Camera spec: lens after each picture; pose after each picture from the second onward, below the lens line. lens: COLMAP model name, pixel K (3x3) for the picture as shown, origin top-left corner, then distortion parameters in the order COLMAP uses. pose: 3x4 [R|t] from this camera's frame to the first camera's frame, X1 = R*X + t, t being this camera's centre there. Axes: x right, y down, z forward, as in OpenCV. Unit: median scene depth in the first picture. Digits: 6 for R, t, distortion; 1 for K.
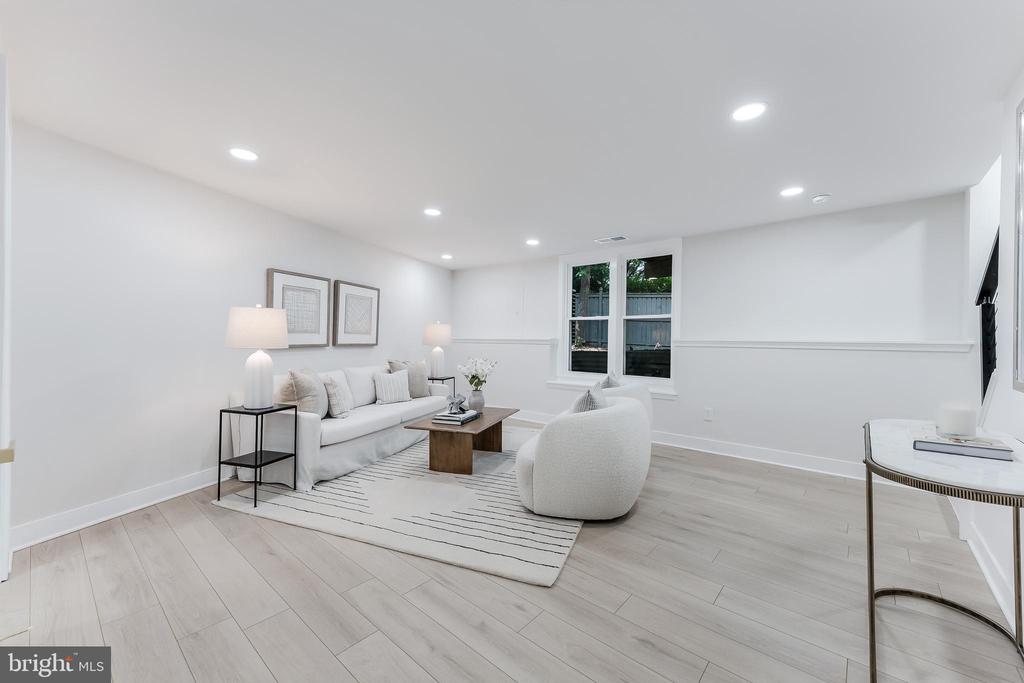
lens RADIAL K [[412.2, 0, 518.5], [0, 412.2, 341.6], [0, 0, 1]] dist [0.002701, -0.000343]
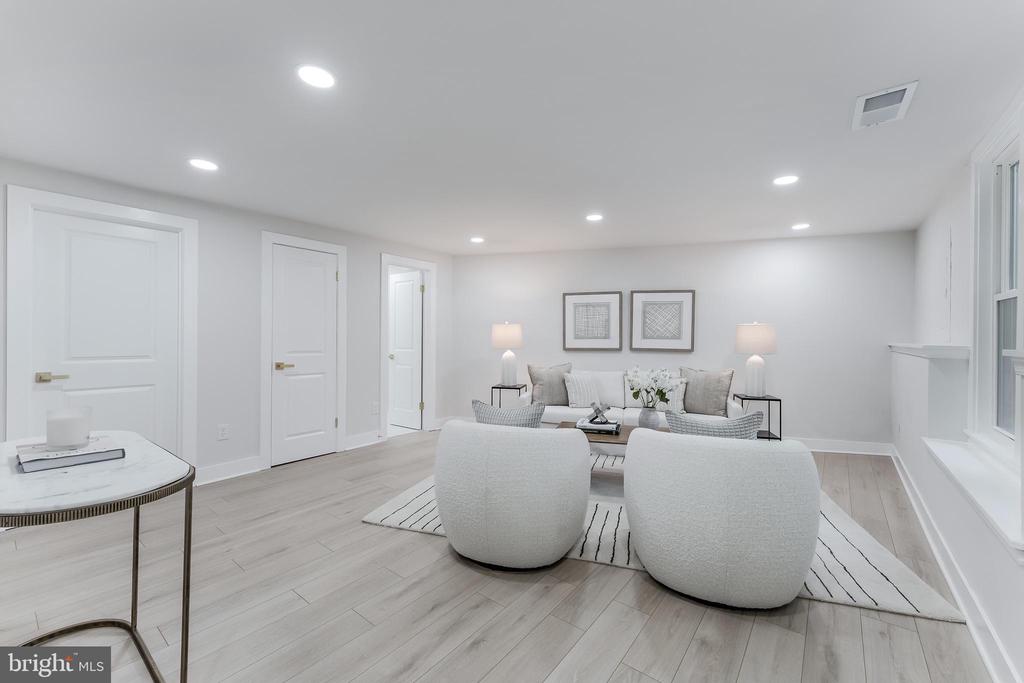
lens RADIAL K [[412.2, 0, 508.1], [0, 412.2, 337.9], [0, 0, 1]] dist [0.002701, -0.000343]
pose [[0.027000, -0.011578, -0.999568, 0.678871], [-0.013633, 0.999836, -0.011950, -0.004528], [0.999542, 0.013950, 0.026837, 0.660830]]
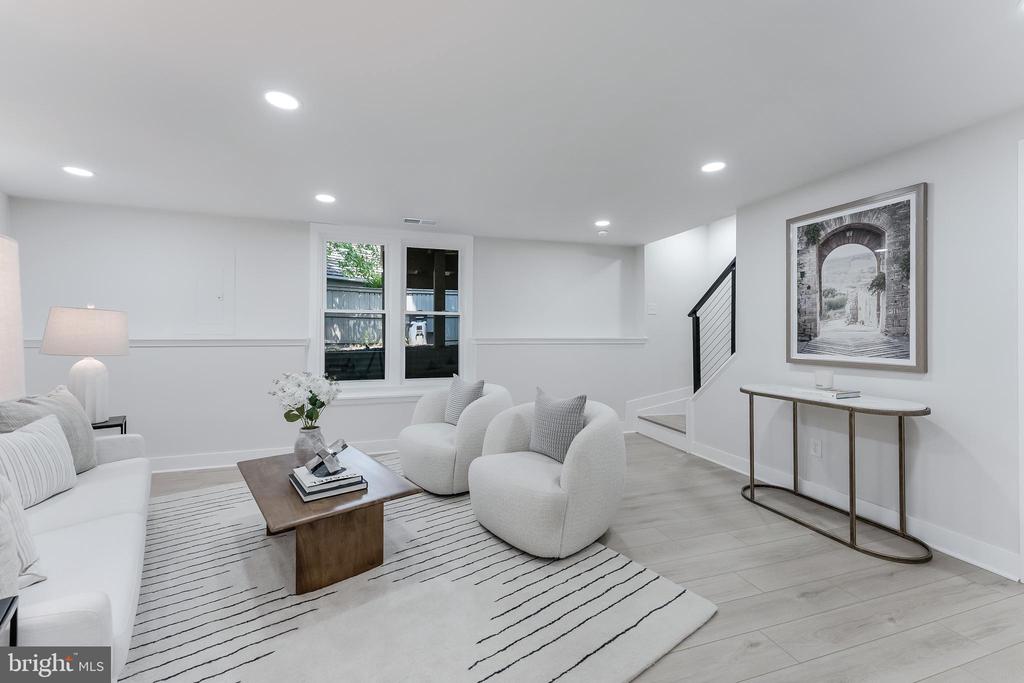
lens RADIAL K [[412.2, 0, 515.2], [0, 412.2, 335.3], [0, 0, 1]] dist [0.002701, -0.000343]
pose [[0.516397, -0.007860, 0.856313, -0.436703], [0.008348, 0.999957, 0.004144, -0.014125], [-0.856309, 0.005009, 0.516440, 0.417237]]
